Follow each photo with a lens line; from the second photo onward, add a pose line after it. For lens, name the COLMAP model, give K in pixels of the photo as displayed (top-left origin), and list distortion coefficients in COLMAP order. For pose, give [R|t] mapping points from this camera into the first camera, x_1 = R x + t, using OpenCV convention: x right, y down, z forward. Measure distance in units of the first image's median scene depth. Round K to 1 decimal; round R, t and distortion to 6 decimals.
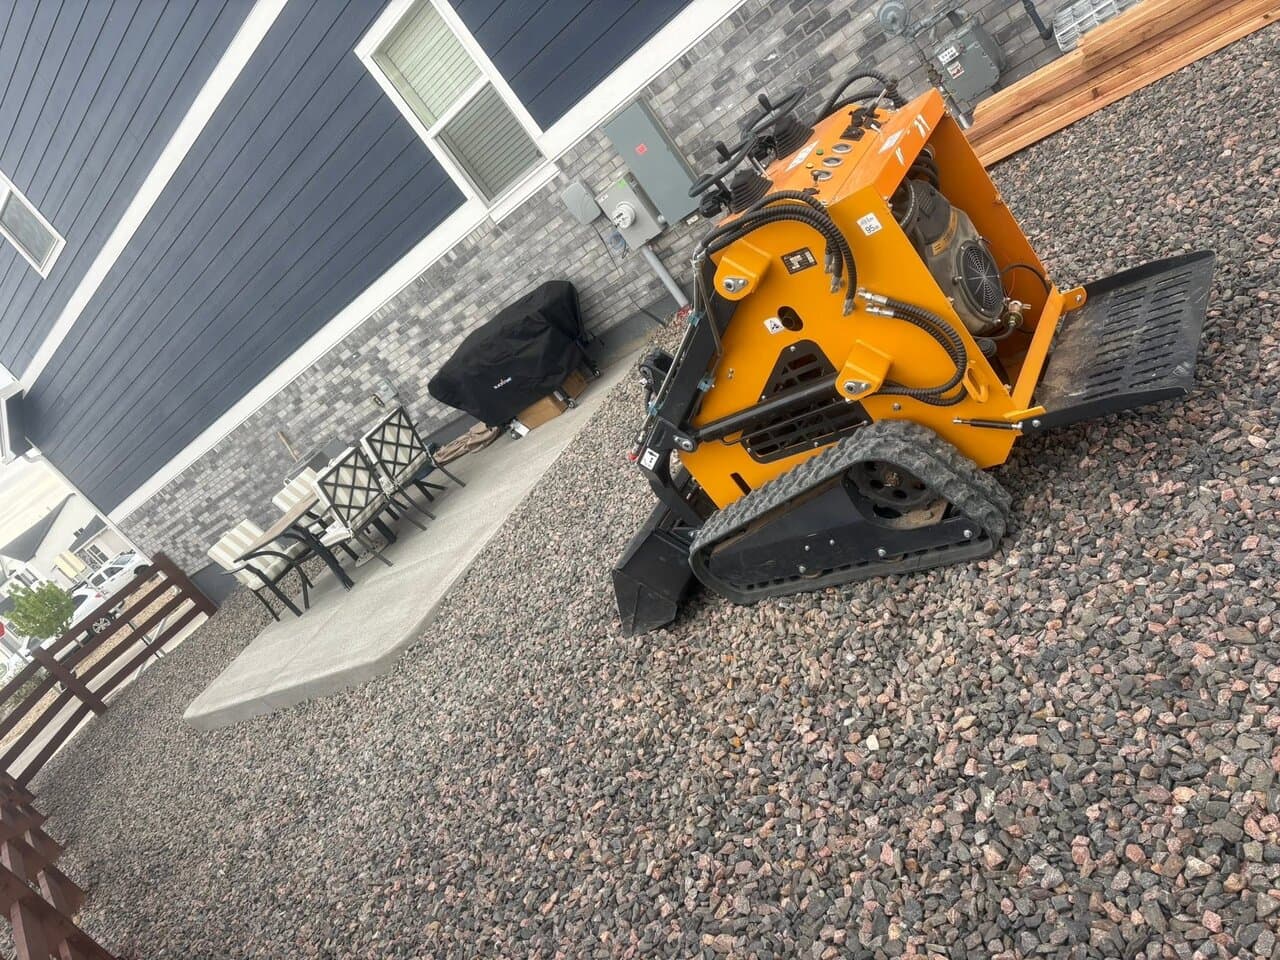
lens RADIAL K [[974.4, 0, 645.1], [0, 974.4, 489.8], [0, 0, 1]] dist [0.032500, -0.002845]
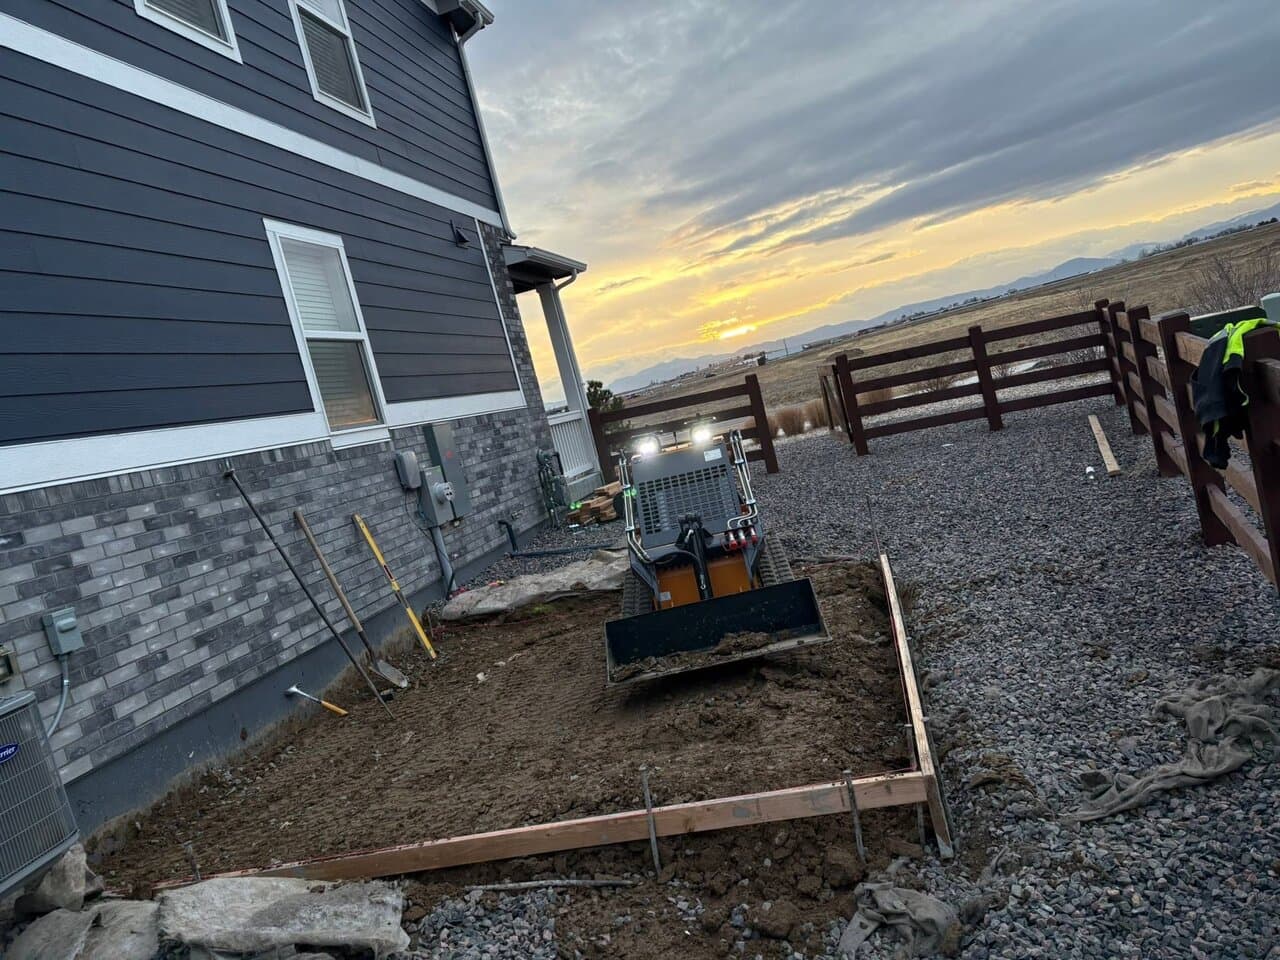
lens RADIAL K [[974.4, 0, 645.1], [0, 974.4, 489.8], [0, 0, 1]] dist [0.032500, -0.002845]
pose [[-0.152846, 0.586878, 0.795118, -0.867611], [0.705964, 0.627865, -0.327720, 0.232010], [-0.691558, 0.511234, -0.510281, 1.273109]]
